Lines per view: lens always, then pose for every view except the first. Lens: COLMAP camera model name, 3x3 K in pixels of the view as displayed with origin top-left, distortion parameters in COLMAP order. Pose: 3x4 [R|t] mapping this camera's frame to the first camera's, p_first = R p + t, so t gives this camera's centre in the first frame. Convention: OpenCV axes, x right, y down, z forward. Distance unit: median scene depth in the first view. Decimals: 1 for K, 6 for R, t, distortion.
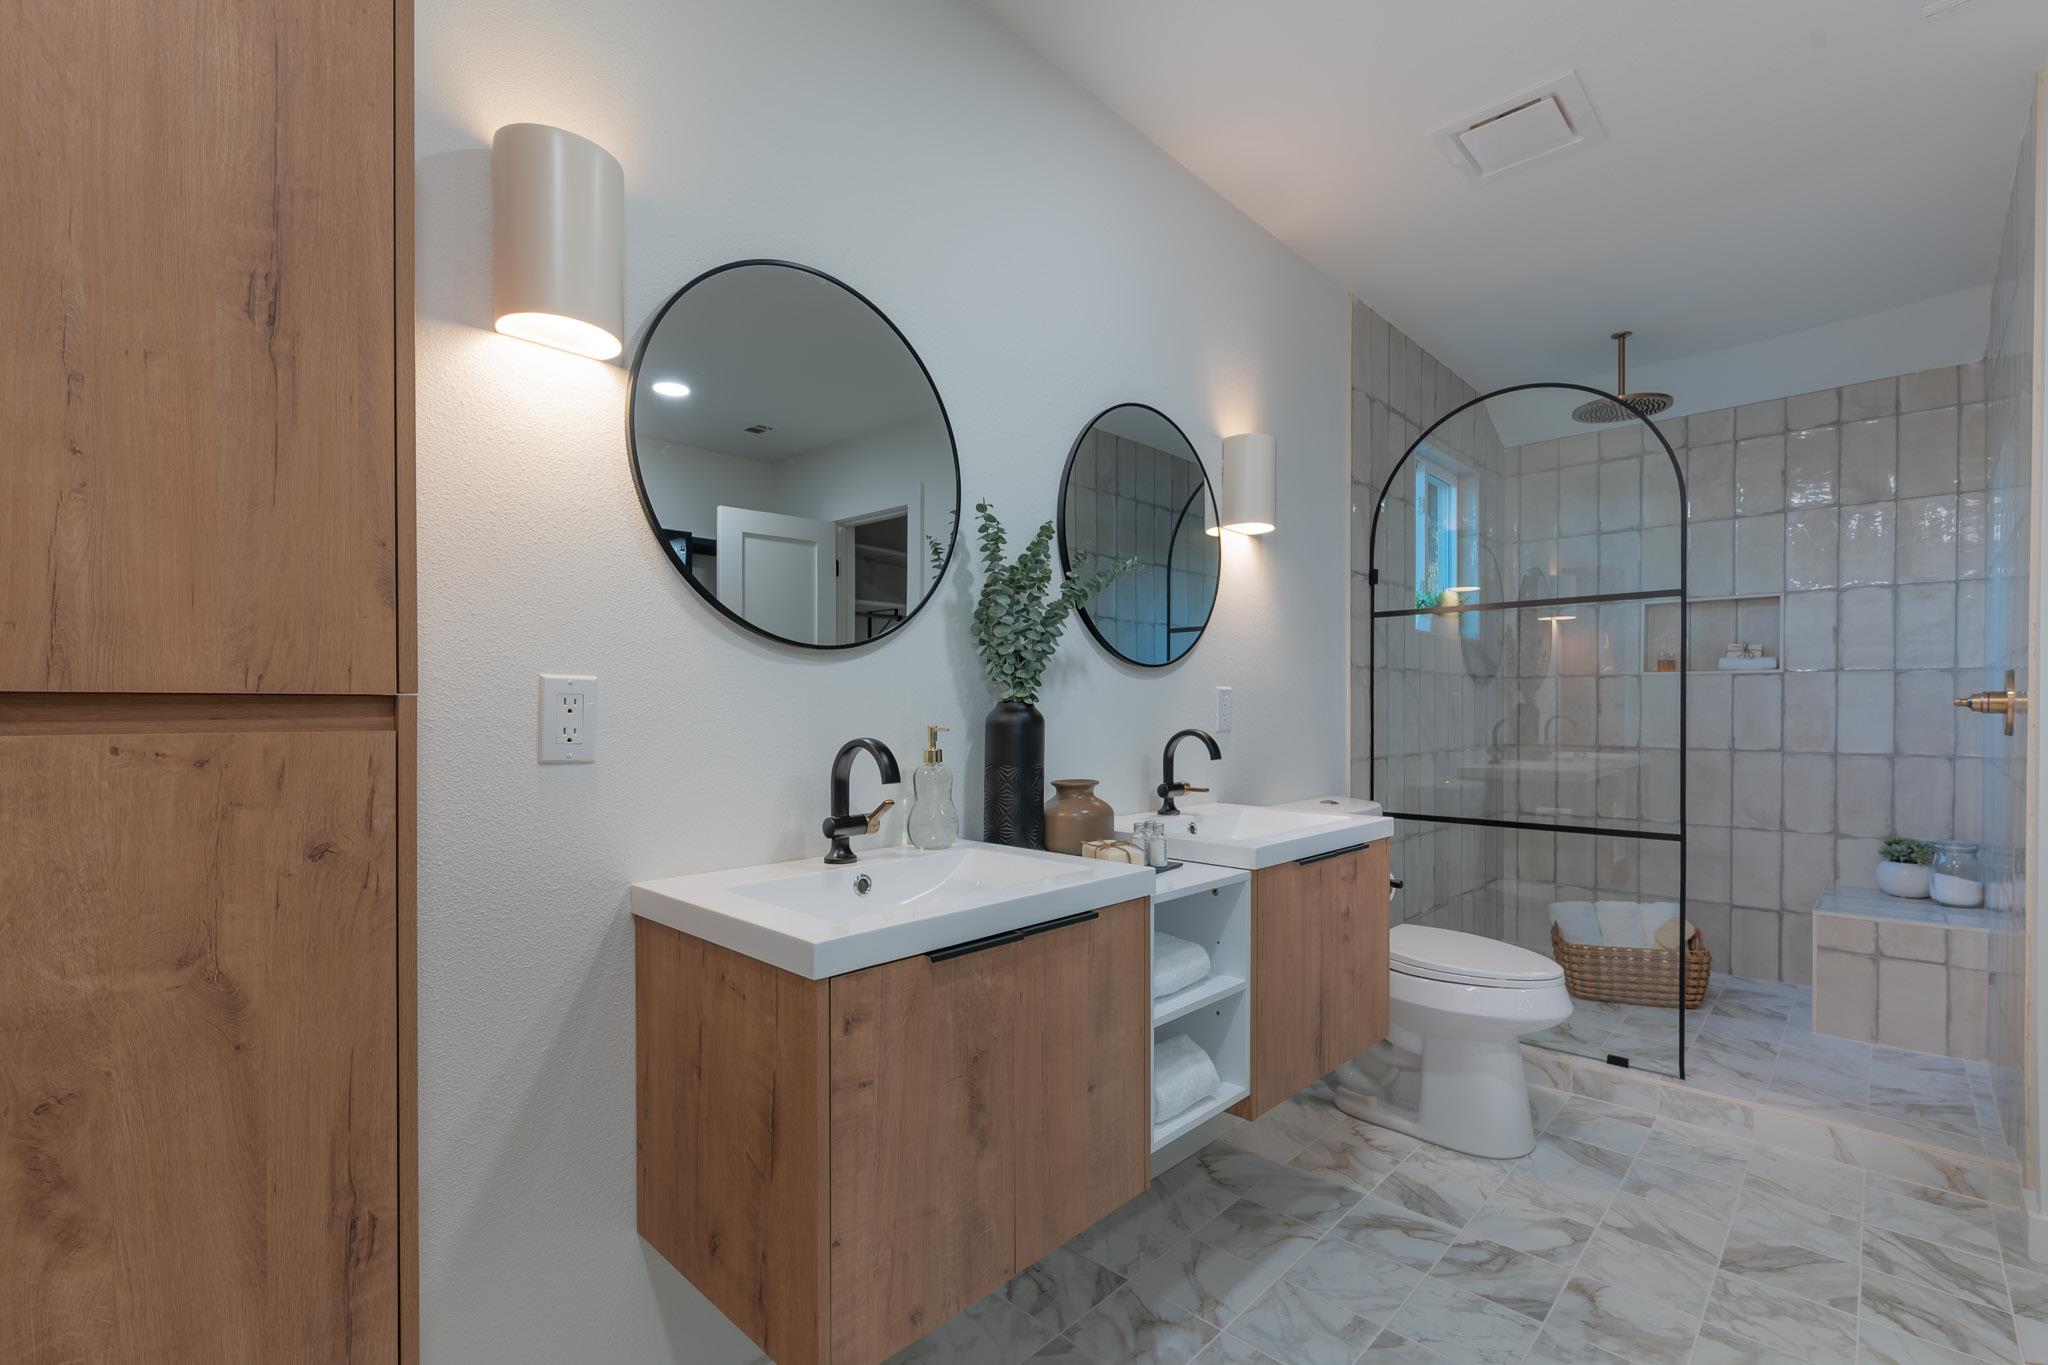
lens RADIAL K [[903.7, 0, 1018.9], [0, 903.7, 685.1], [0, 0, 1]] dist [-0.001822, -0.000323]
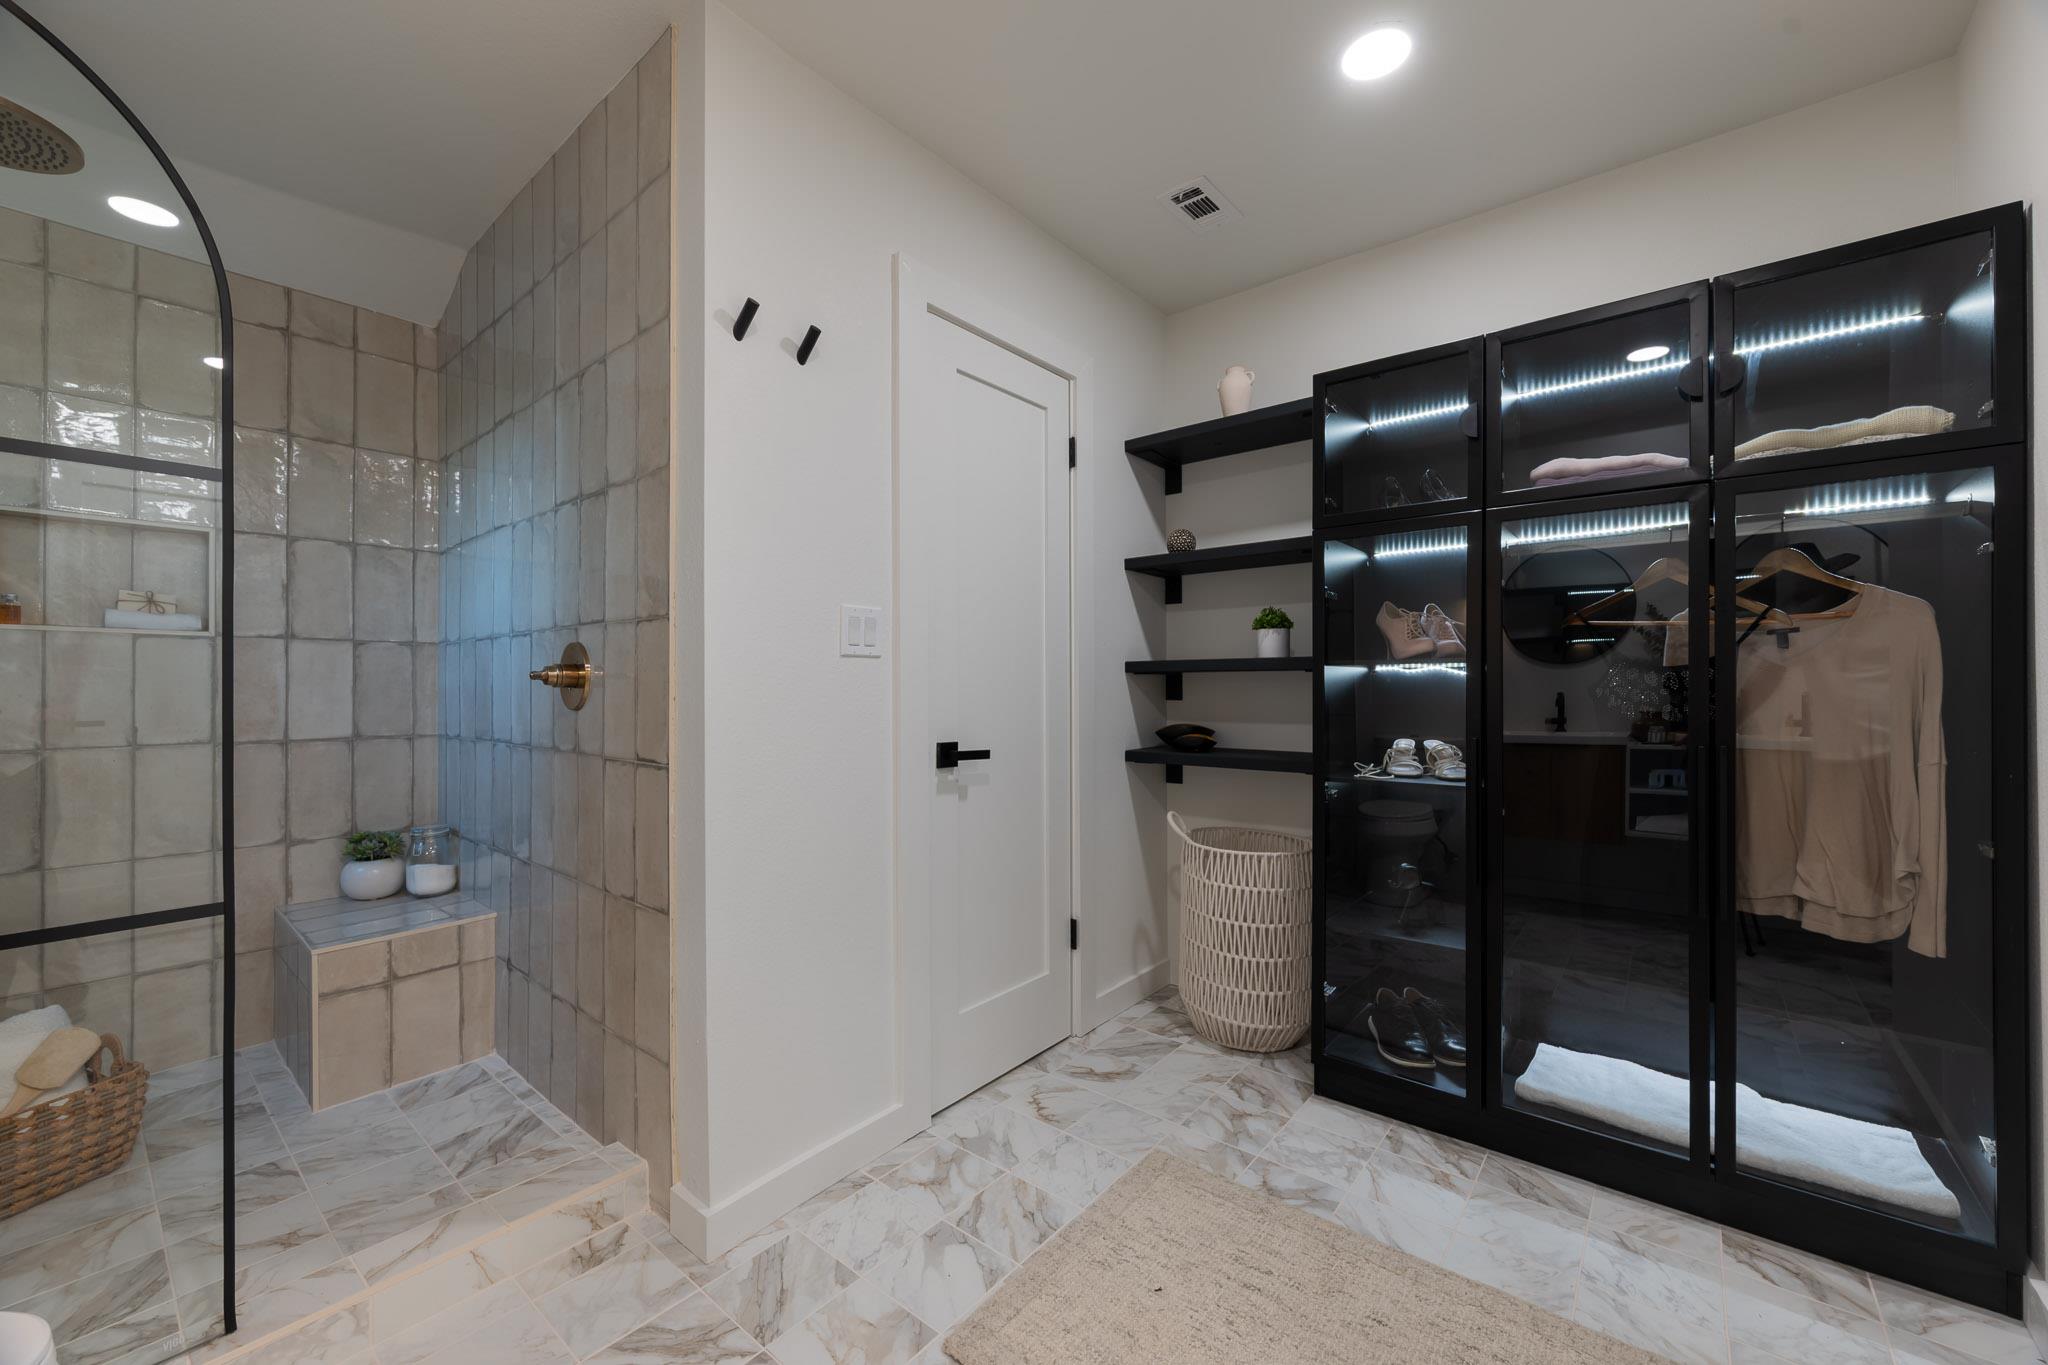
lens RADIAL K [[802.5, 0, 1025.7], [0, 802.5, 690.3], [0, 0, 1]] dist [0.002403, 0.000354]
pose [[-0.079672, -0.004903, 0.996809, 0.212303], [-0.020624, 0.999782, 0.003269, 0.022562], [-0.996608, -0.020298, -0.079756, 0.611473]]
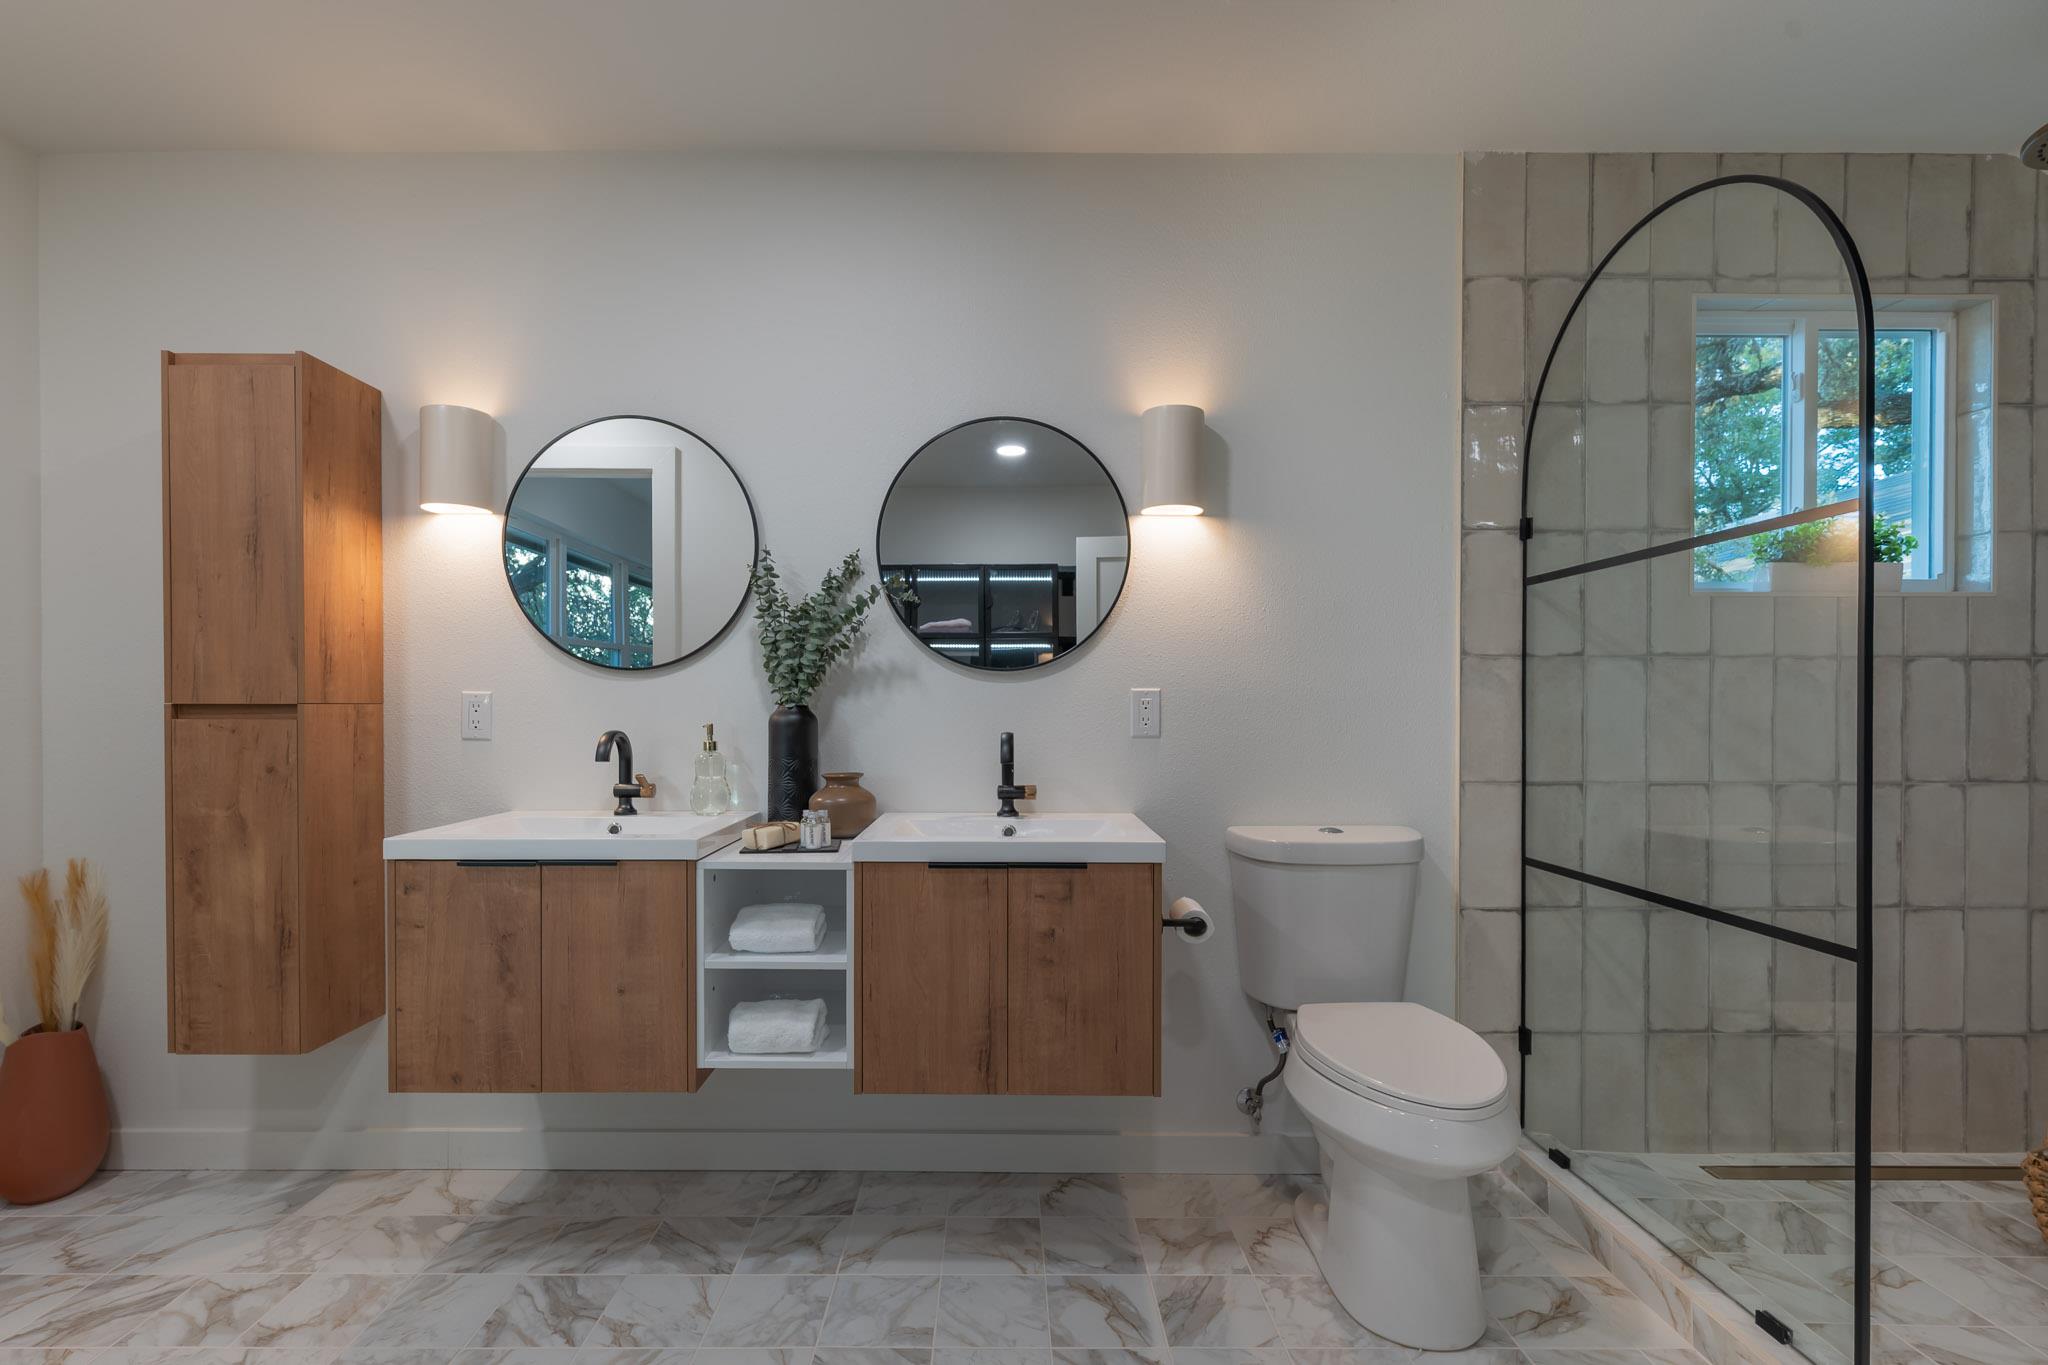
lens RADIAL K [[929.1, 0, 1024.0], [0, 929.1, 682.5], [0, 0, 1]] dist [0.000562, 0.000008]
pose [[0.687047, -0.016053, -0.726435, 0.903487], [0.016460, 0.999843, -0.006528, 0.000669], [0.726426, -0.007473, 0.687204, 0.288036]]
